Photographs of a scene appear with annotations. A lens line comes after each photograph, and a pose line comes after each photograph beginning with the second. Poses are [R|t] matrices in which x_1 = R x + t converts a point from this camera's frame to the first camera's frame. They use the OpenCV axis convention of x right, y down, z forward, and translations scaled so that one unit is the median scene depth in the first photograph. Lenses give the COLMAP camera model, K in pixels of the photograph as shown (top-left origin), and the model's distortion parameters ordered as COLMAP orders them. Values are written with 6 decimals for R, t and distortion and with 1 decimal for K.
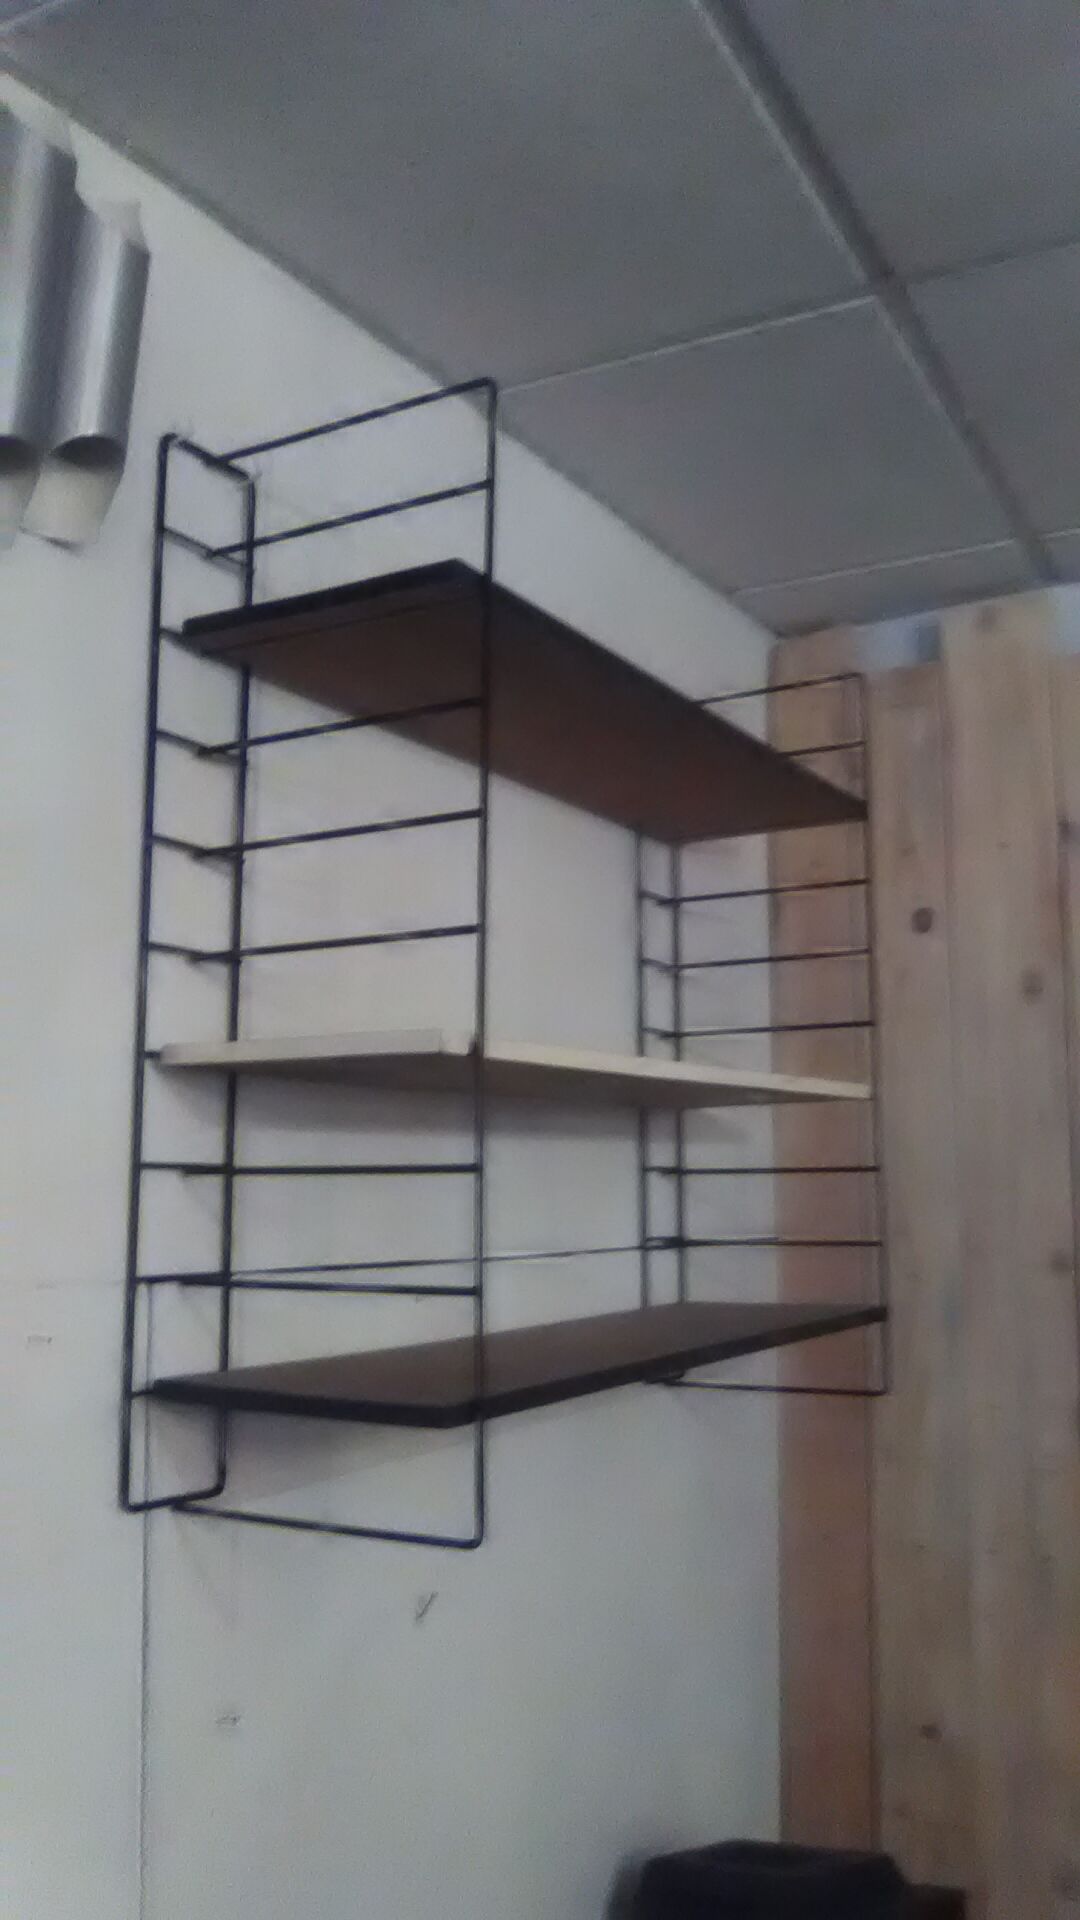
lens RADIAL K [[1610.9, 0, 535.2], [0, 1610.9, 943.3], [0, 0, 1]] dist [-0.069638, 0.018577]
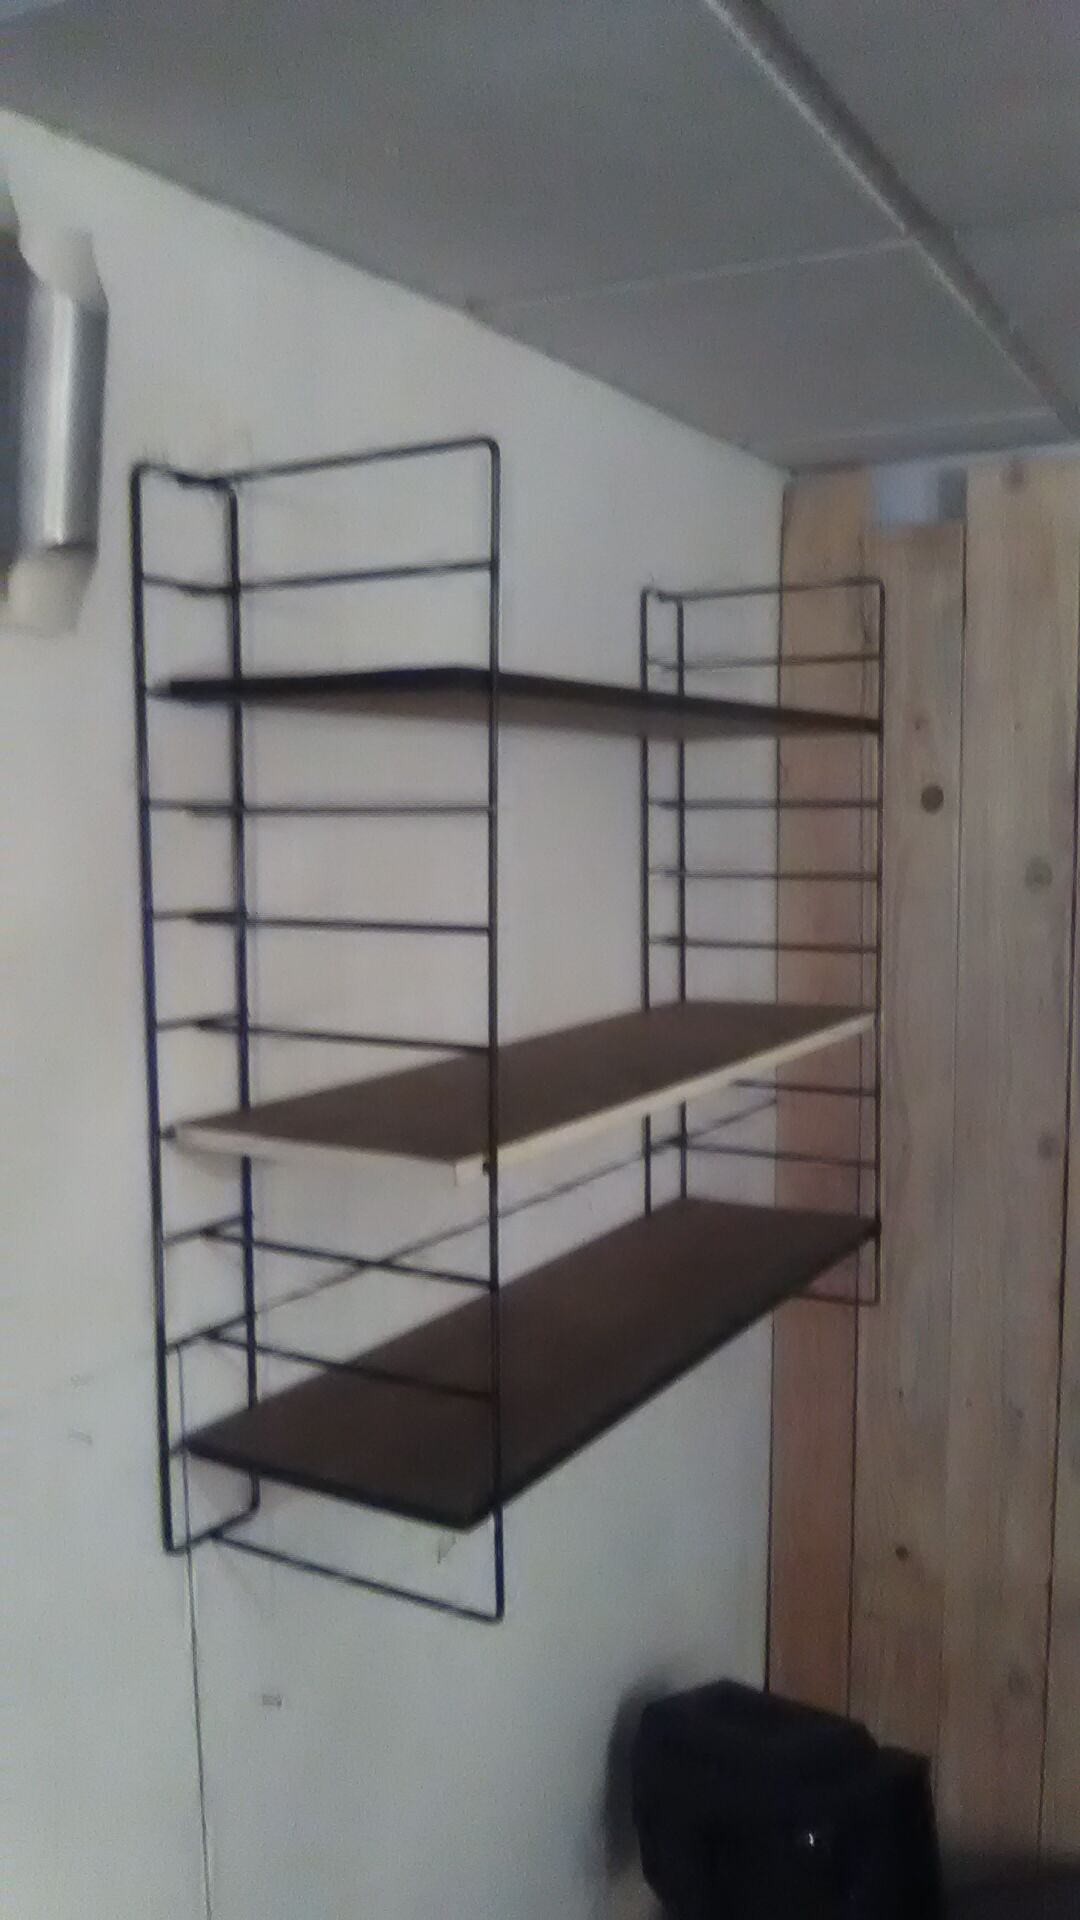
lens RADIAL K [[1610.9, 0, 560.6], [0, 1610.9, 954.9], [0, 0, 1]] dist [-0.069638, 0.018577]
pose [[0.999856, -0.008207, 0.014852, -0.003571], [0.004428, 0.971129, 0.238512, -0.253012], [-0.016381, -0.238412, 0.971026, 0.036094]]
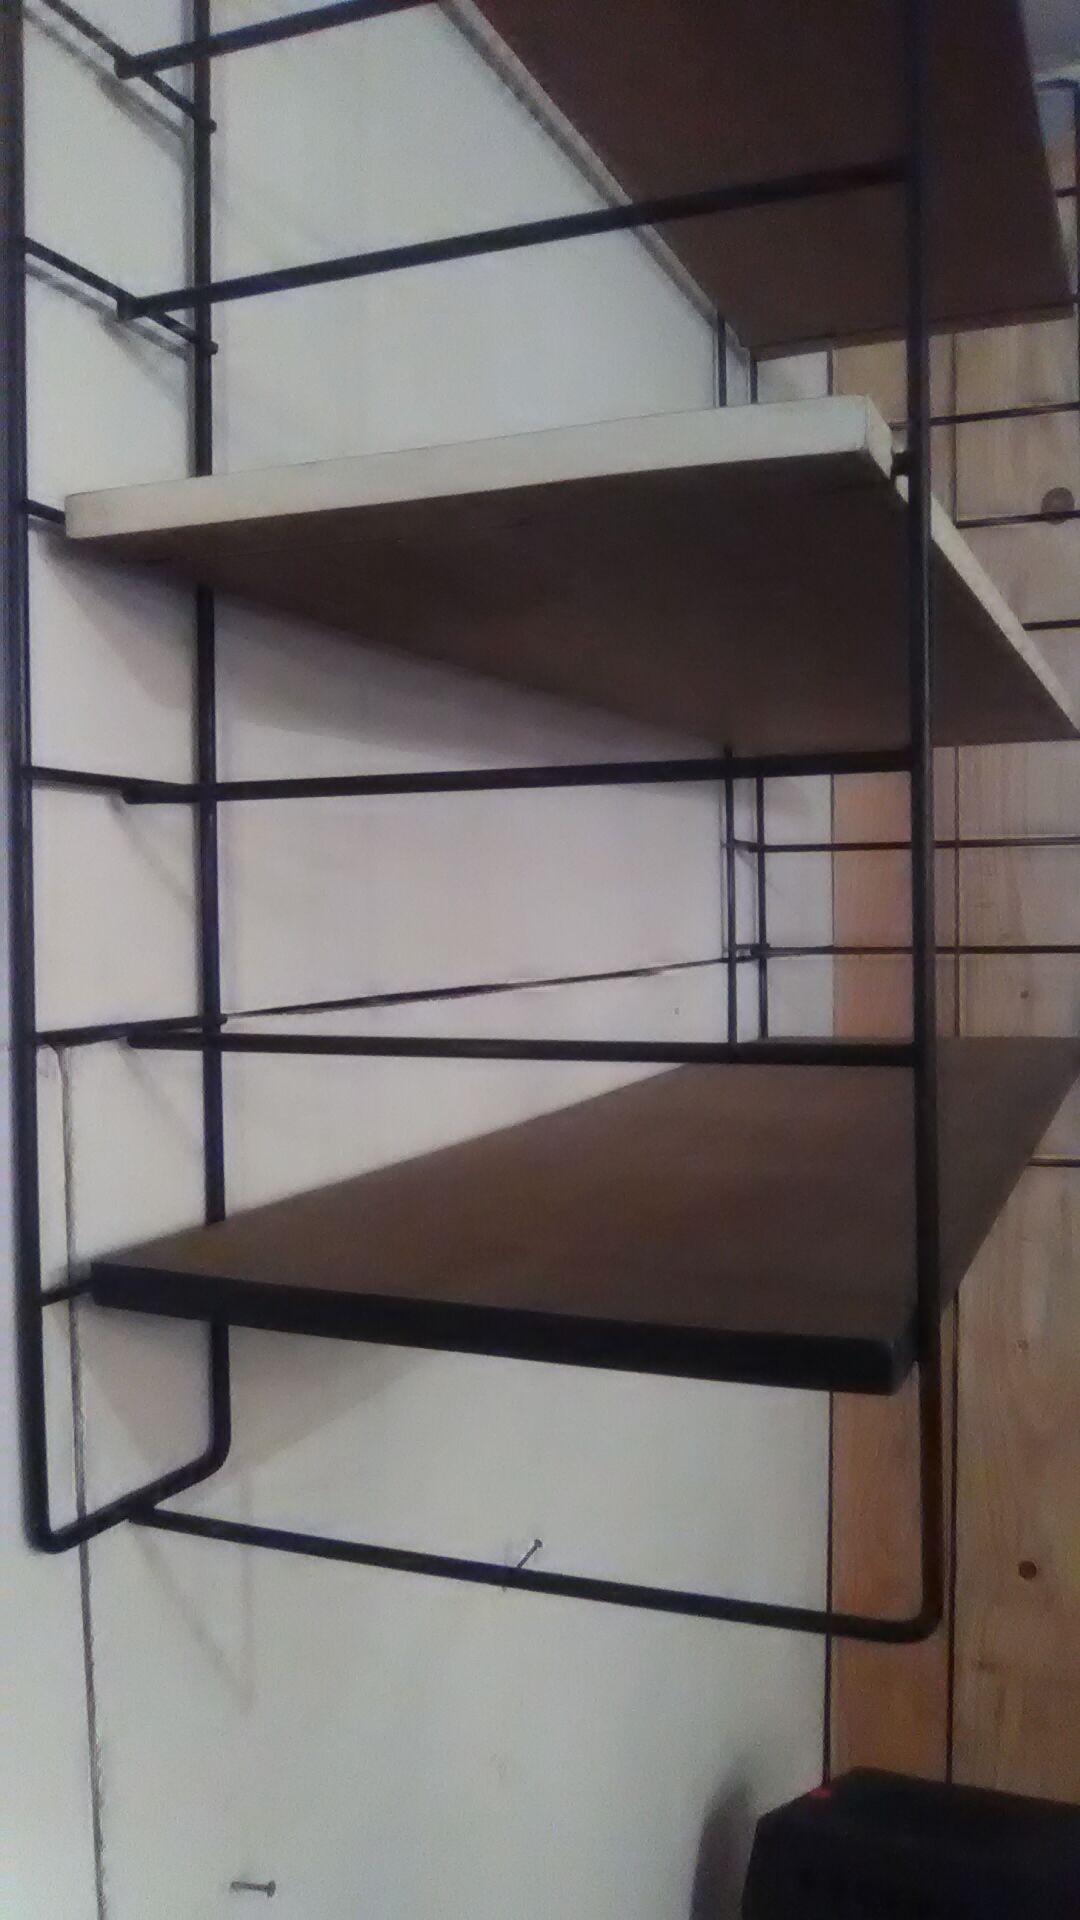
lens RADIAL K [[1602.6, 0, 533.4], [0, 1602.6, 966.3], [0, 0, 1]] dist [-0.066284, 0.029624]
pose [[0.989128, -0.014235, 0.146365, -0.156966], [-0.012753, 0.983251, 0.181812, 0.098488], [-0.146501, -0.181702, 0.972379, 0.498405]]
